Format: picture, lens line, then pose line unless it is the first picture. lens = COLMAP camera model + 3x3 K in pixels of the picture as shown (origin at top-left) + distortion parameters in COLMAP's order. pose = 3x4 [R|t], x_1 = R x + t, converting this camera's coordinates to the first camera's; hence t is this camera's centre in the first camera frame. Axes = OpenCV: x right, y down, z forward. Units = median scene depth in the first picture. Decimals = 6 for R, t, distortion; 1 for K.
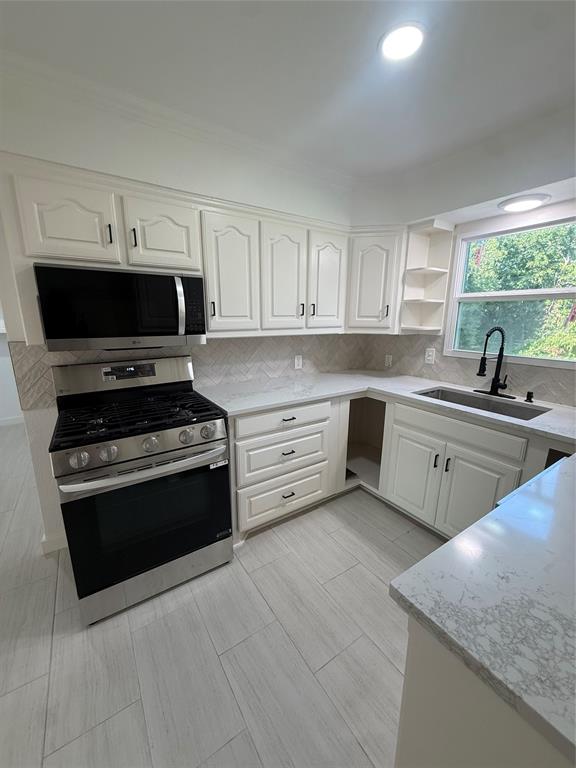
lens RADIAL K [[307.3, 0, 287.5], [0, 307.3, 382.9], [0, 0, 1]] dist [-0.002547, -0.000069]
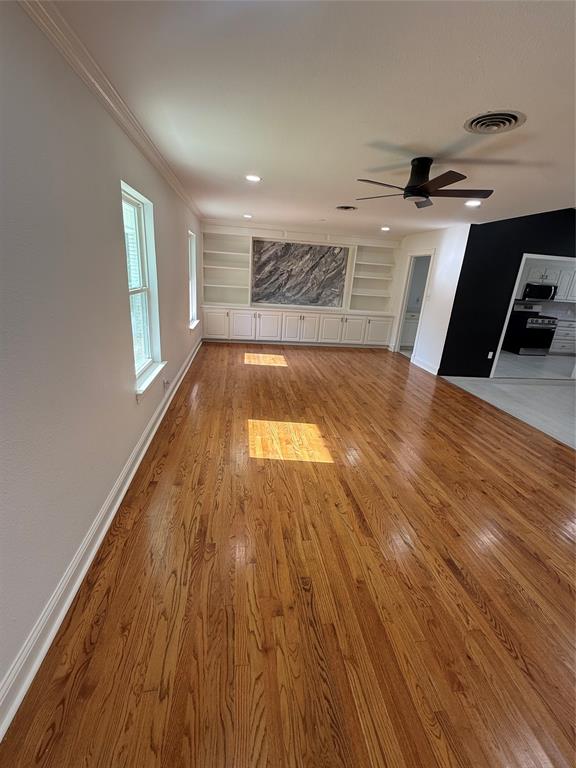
lens RADIAL K [[338.2, 0, 289.4], [0, 338.2, 384.5], [0, 0, 1]] dist [0.003991, 0.000160]
pose [[0.898371, 0.191726, -0.395185, -1.089874], [-0.154690, 0.980166, 0.123876, 0.710553], [0.411098, -0.050155, 0.910211, -3.519895]]
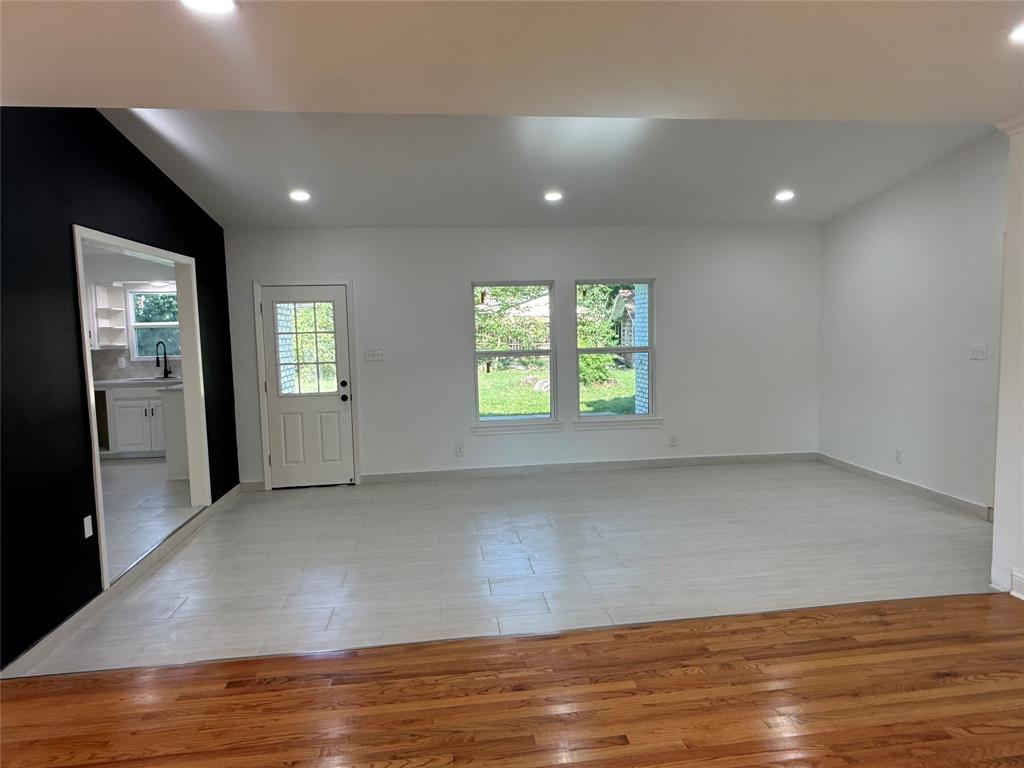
lens RADIAL K [[654.3, 0, 516.7], [0, 654.3, 379.2], [0, 0, 1]] dist [0.004765, 0.000290]
pose [[0.439001, -0.090342, 0.893933, -1.692816], [0.216825, 0.976179, -0.007827, 0.470974], [-0.871932, 0.197263, 0.448132, -2.285915]]
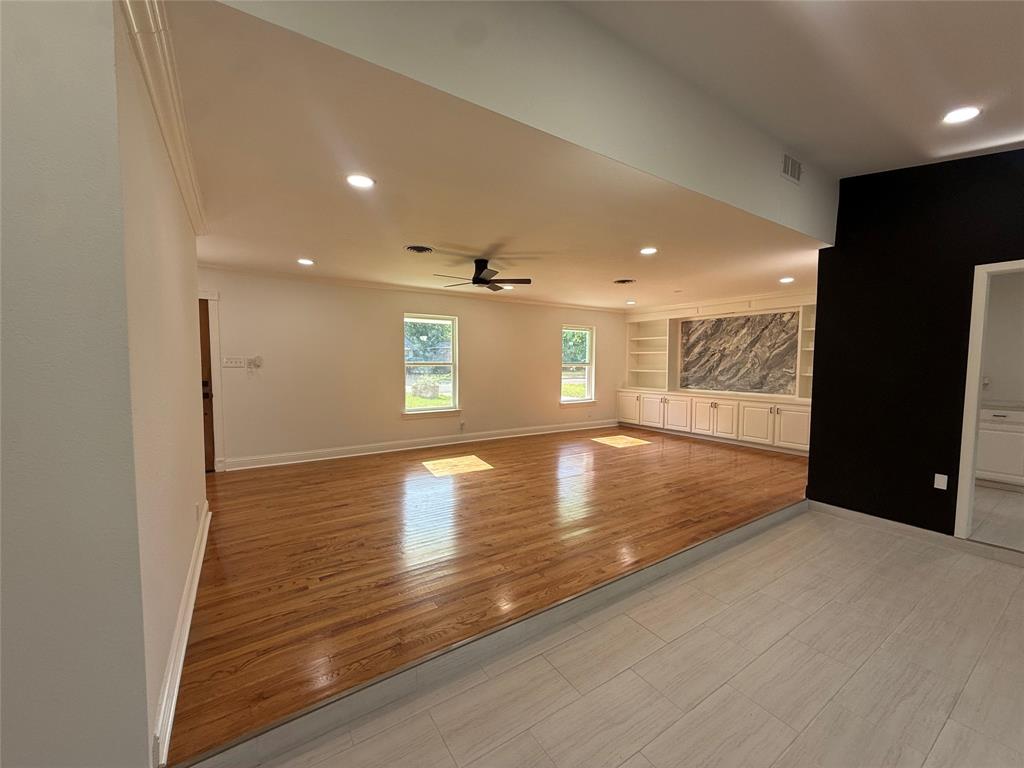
lens RADIAL K [[409.7, 0, 508.5], [0, 409.7, 385.2], [0, 0, 1]] dist [-0.002547, -0.000069]
pose [[0.002843, 0.055250, -0.998469, 0.553267], [-0.217818, 0.974533, 0.053305, 0.505972], [0.975985, 0.217333, 0.014805, -2.153642]]
